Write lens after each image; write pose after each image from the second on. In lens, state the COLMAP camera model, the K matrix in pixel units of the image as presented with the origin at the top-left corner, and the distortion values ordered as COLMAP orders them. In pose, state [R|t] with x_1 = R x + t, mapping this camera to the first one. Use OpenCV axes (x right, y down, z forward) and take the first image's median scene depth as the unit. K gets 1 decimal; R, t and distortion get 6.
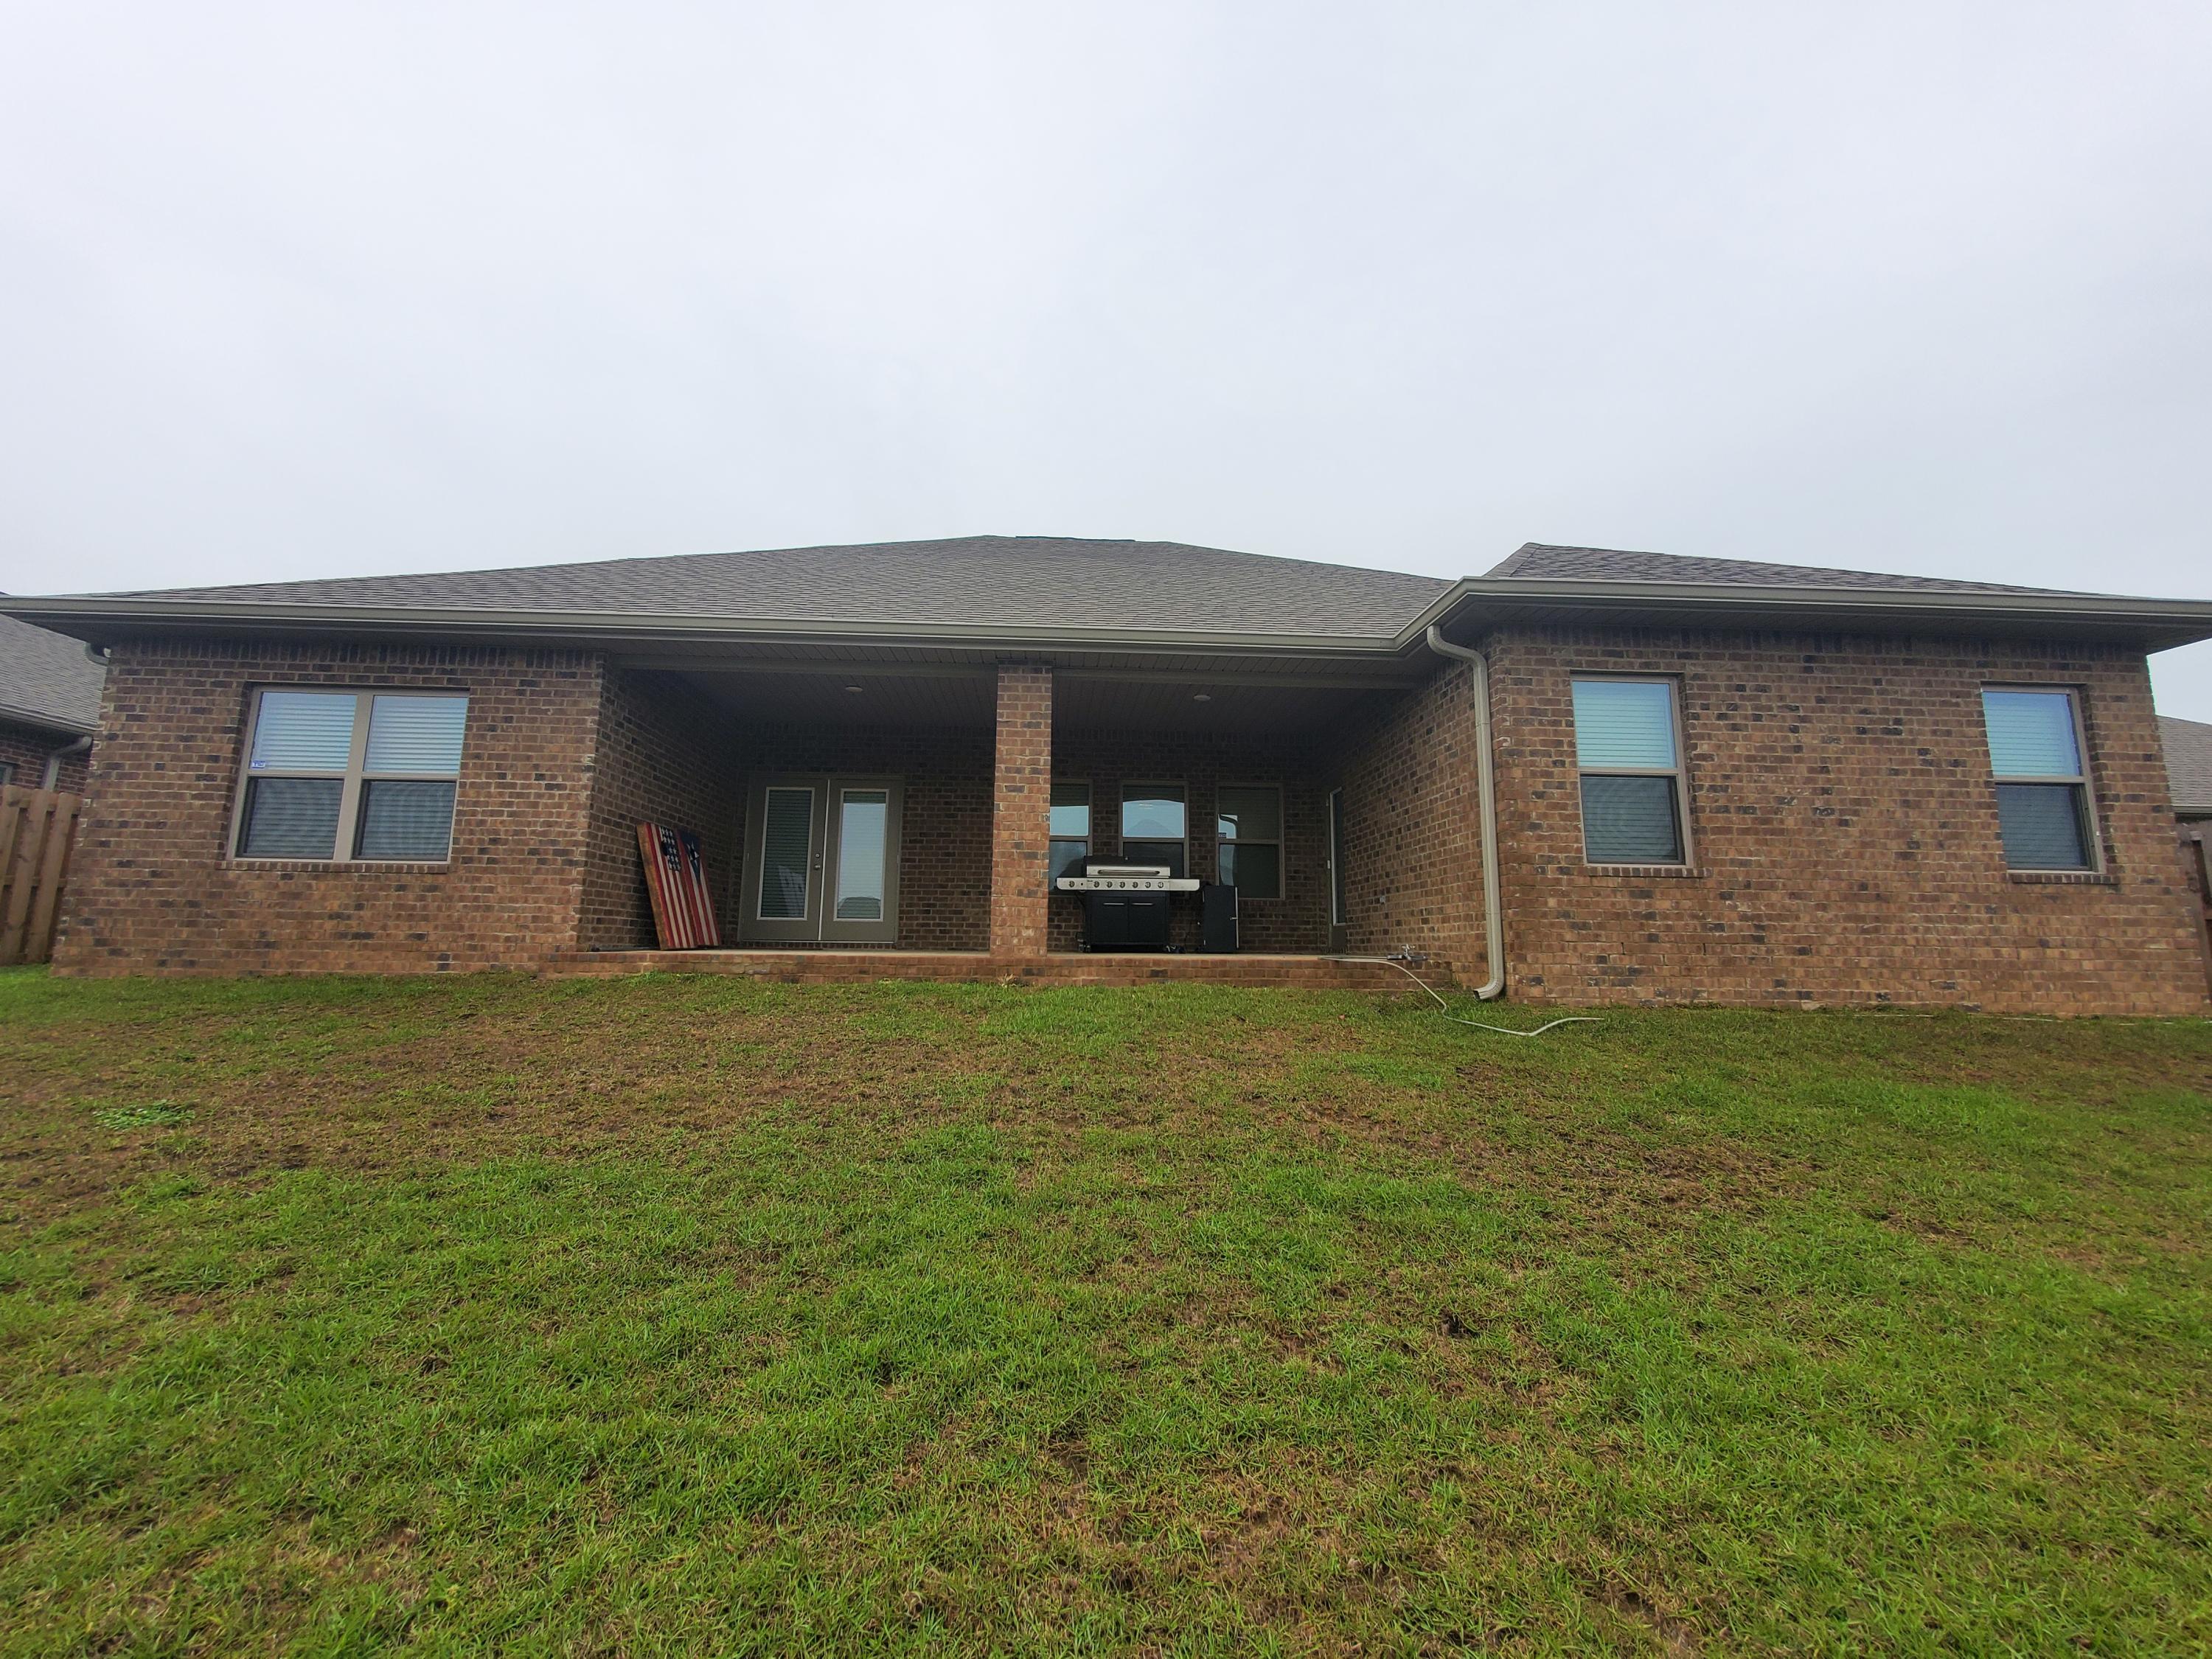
lens RADIAL K [[876.0, 0, 1106.7], [0, 876.0, 820.8], [0, 0, 1]] dist [0.000629, -0.001915]
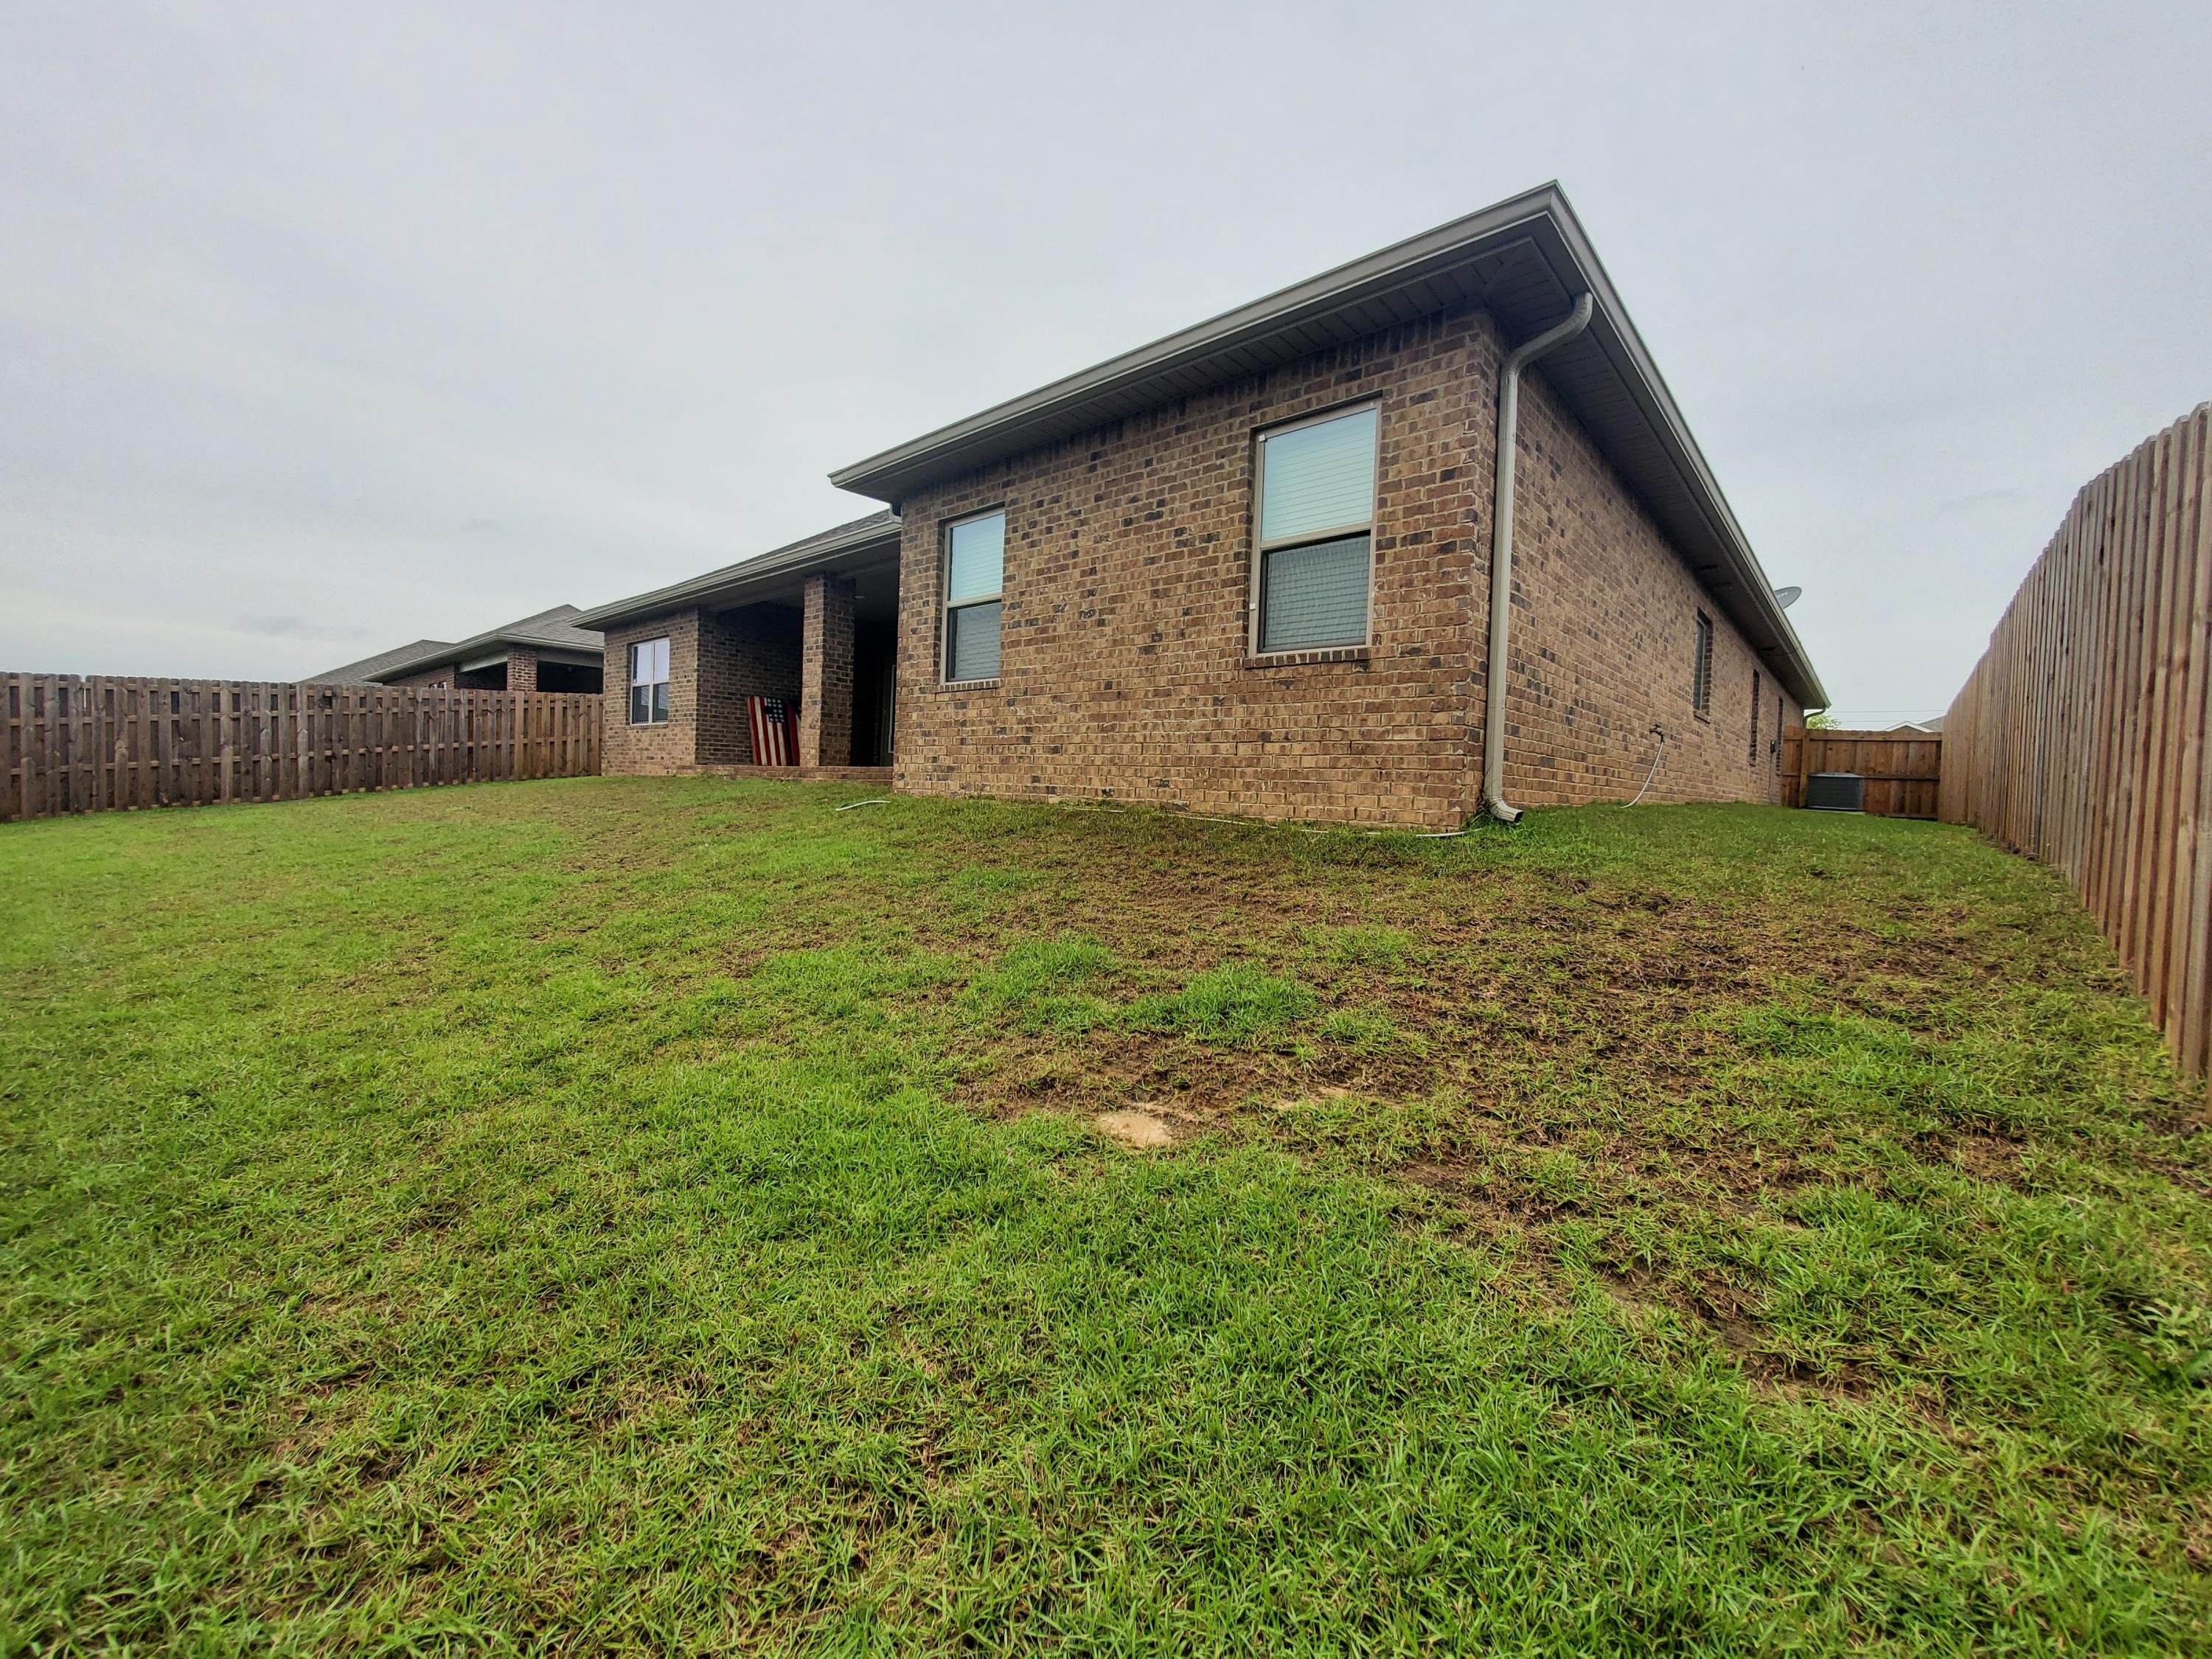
lens RADIAL K [[876.0, 0, 1106.9], [0, 876.0, 819.6], [0, 0, 1]] dist [0.000629, -0.001915]
pose [[0.706286, 0.037287, -0.706943, 1.565018], [0.074378, 0.989176, 0.126483, 0.098751], [0.704008, -0.141914, 0.695869, 0.271610]]
